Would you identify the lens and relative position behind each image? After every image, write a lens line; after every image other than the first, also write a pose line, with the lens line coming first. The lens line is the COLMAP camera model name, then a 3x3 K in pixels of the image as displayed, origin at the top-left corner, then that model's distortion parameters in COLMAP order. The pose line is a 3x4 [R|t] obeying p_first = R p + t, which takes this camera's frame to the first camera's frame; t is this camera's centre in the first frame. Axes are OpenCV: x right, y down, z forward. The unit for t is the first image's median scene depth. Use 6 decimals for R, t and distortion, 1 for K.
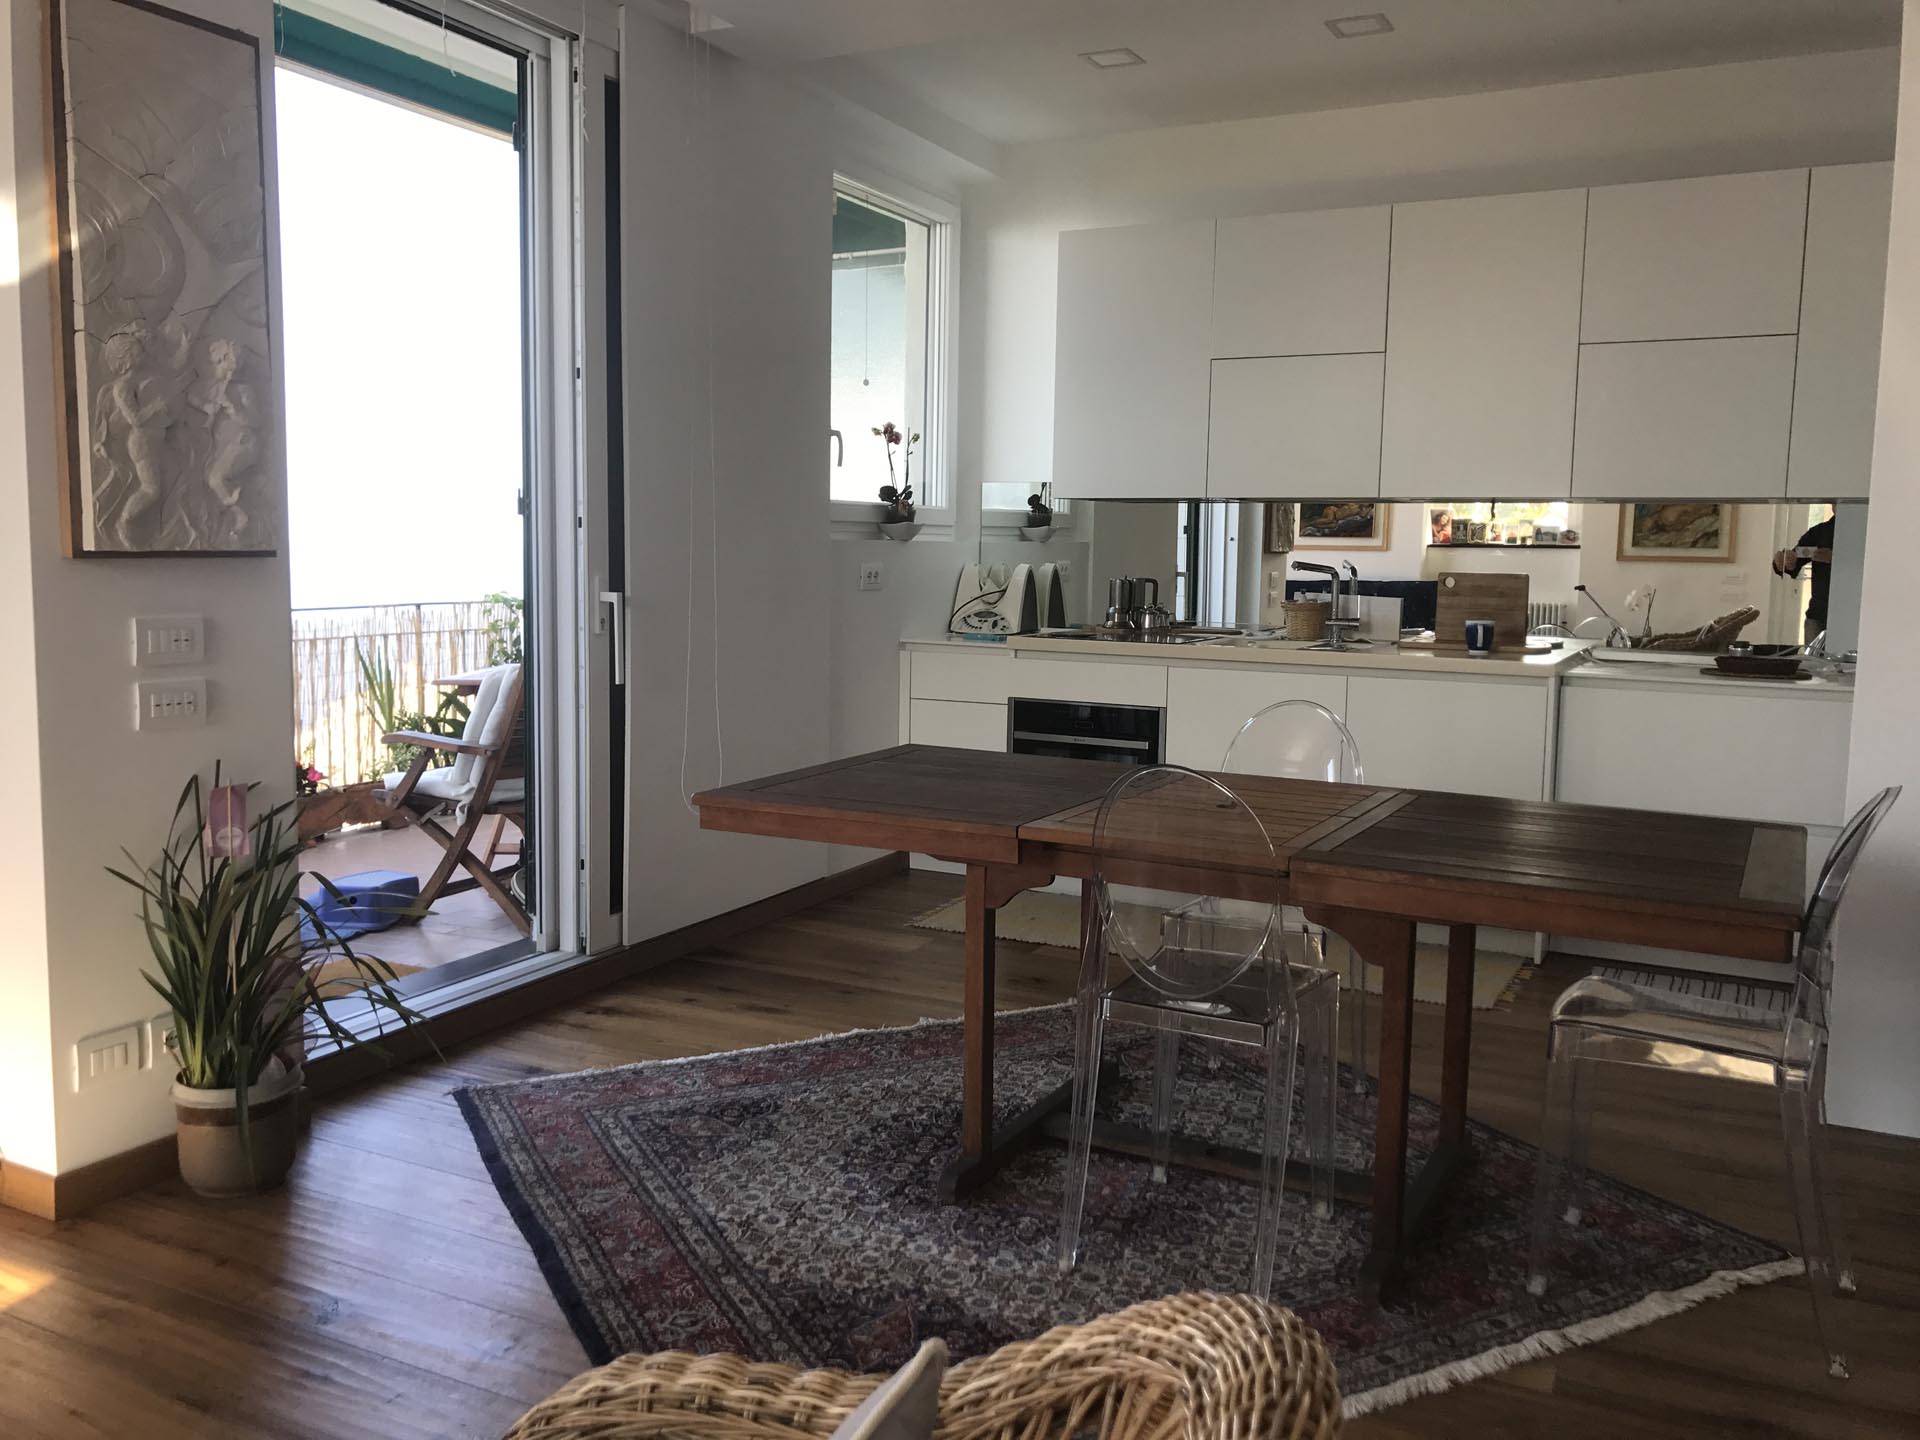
lens RADIAL K [[1574.0, 0, 955.6], [0, 1574.0, 710.4], [0, 0, 1]] dist [0.005949, 0.006536]
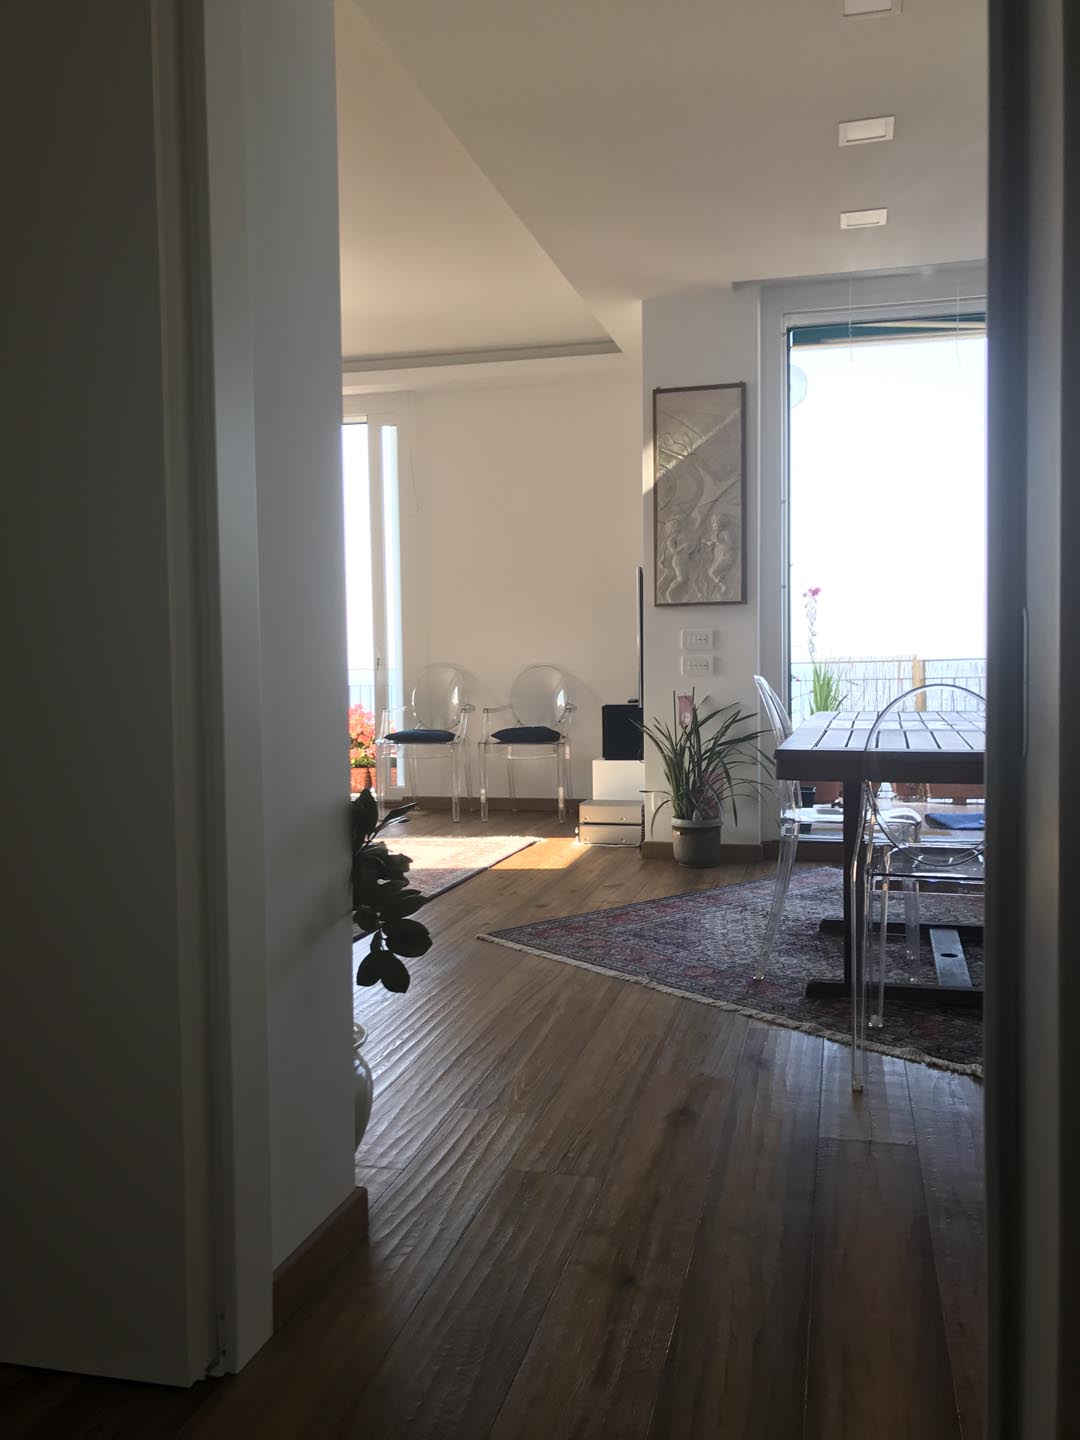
lens RADIAL K [[1190.6, 0, 539.2], [0, 1190.6, 728.5], [0, 0, 1]] dist [0.136909, -0.409644]
pose [[0.204817, 0.030537, -0.978324, 1.241332], [-0.086608, 0.996158, 0.012962, 0.088474], [0.974961, 0.082076, 0.206674, 0.373168]]
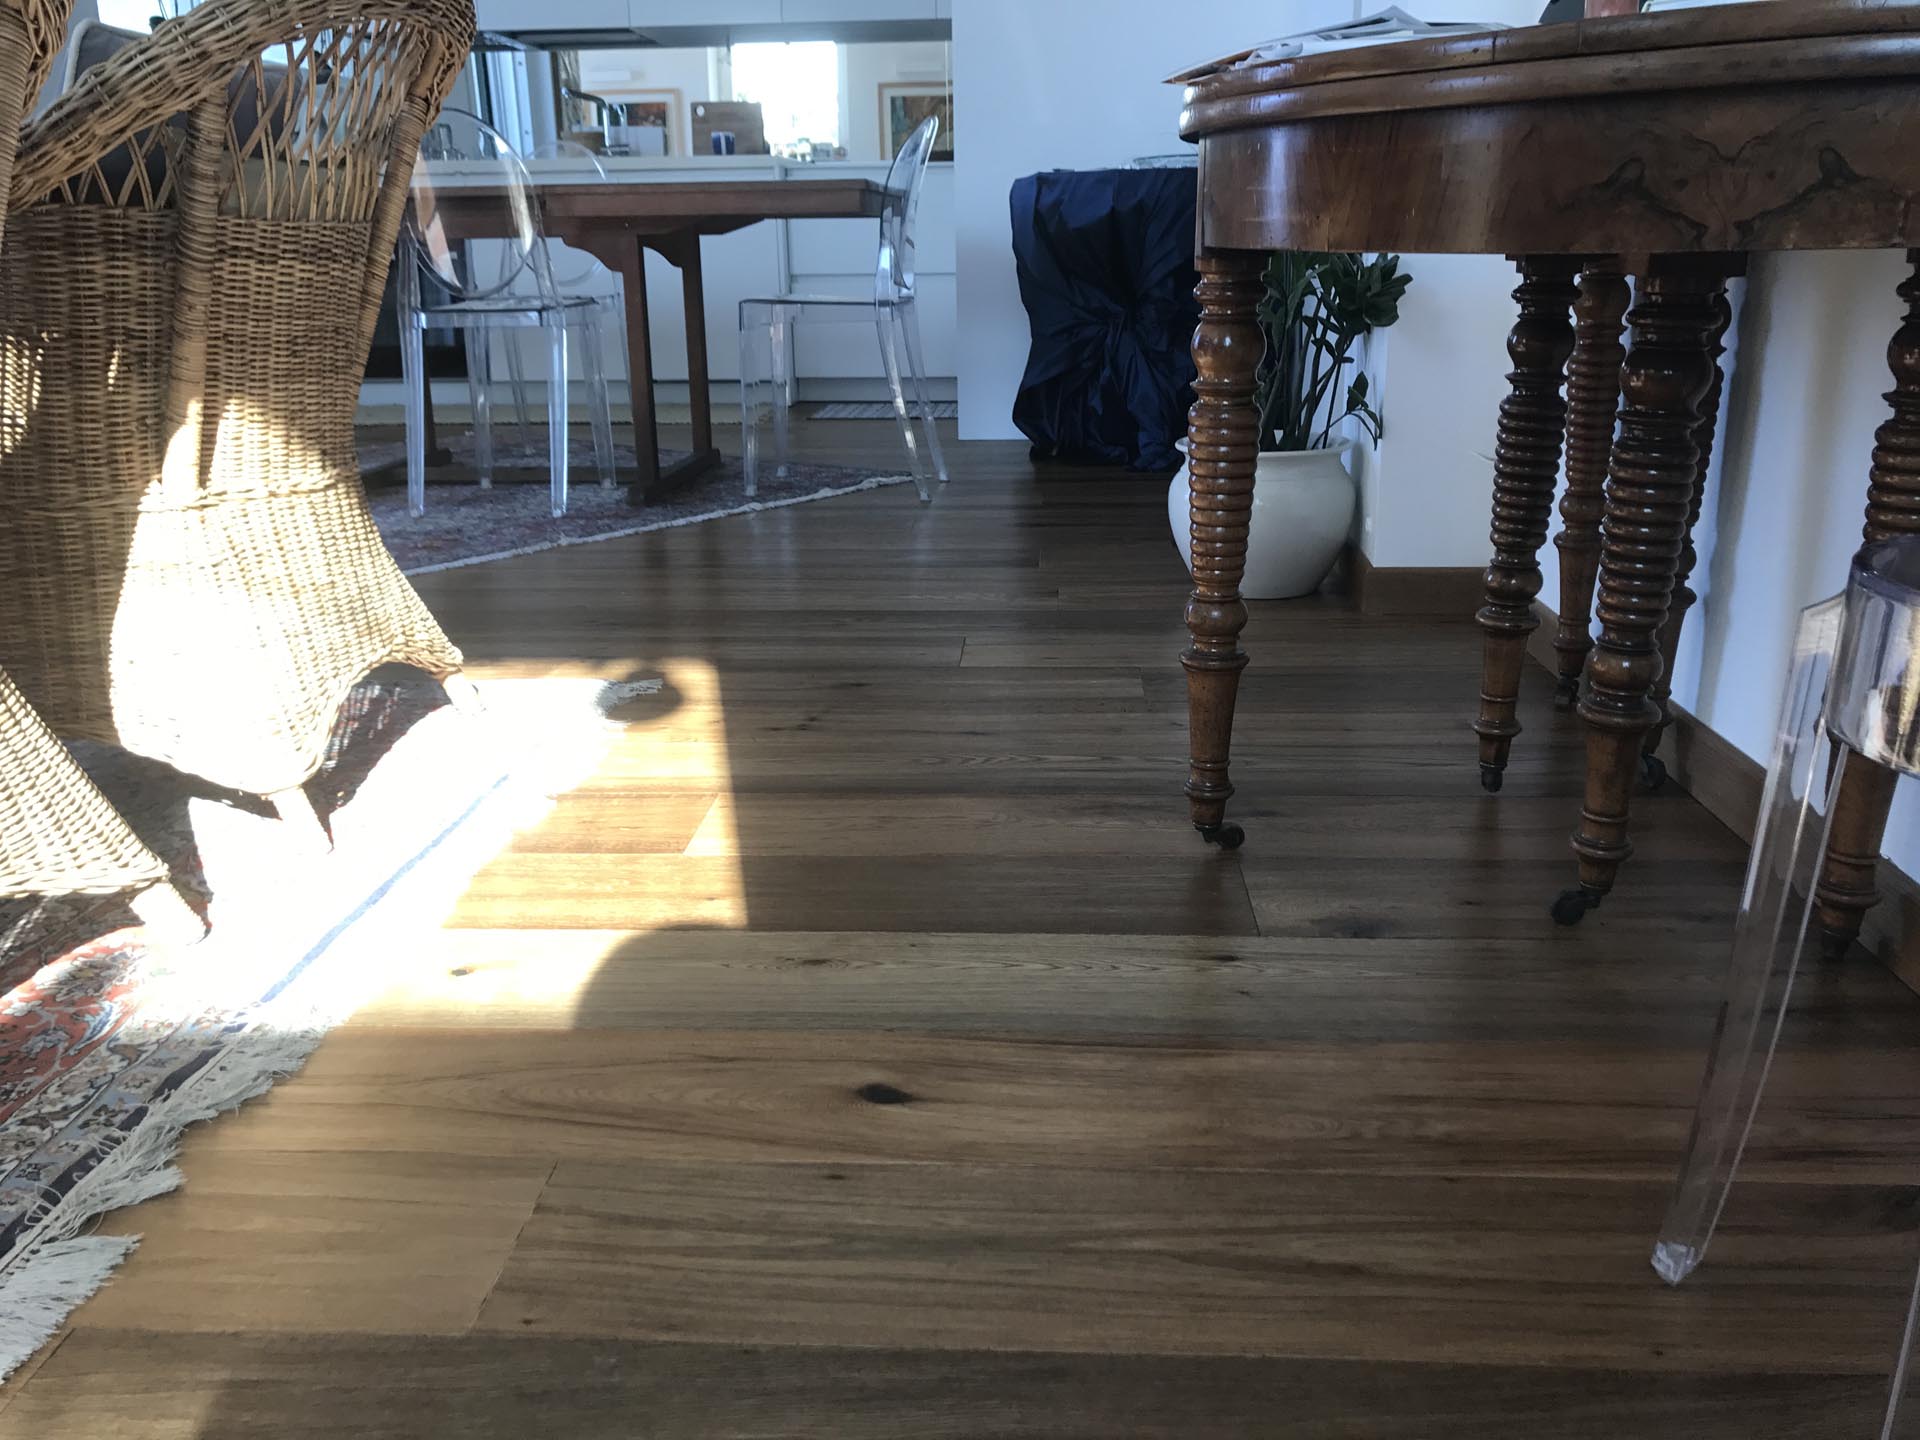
lens RADIAL K [[1586.4, 0, 958.1], [0, 1586.4, 712.9], [0, 0, 1]] dist [0.029623, -0.012709]
pose [[0.916610, -0.141157, 0.374032, -0.034071], [0.072557, 0.978792, 0.191579, 0.252333], [-0.393142, -0.148464, 0.907412, -0.395555]]
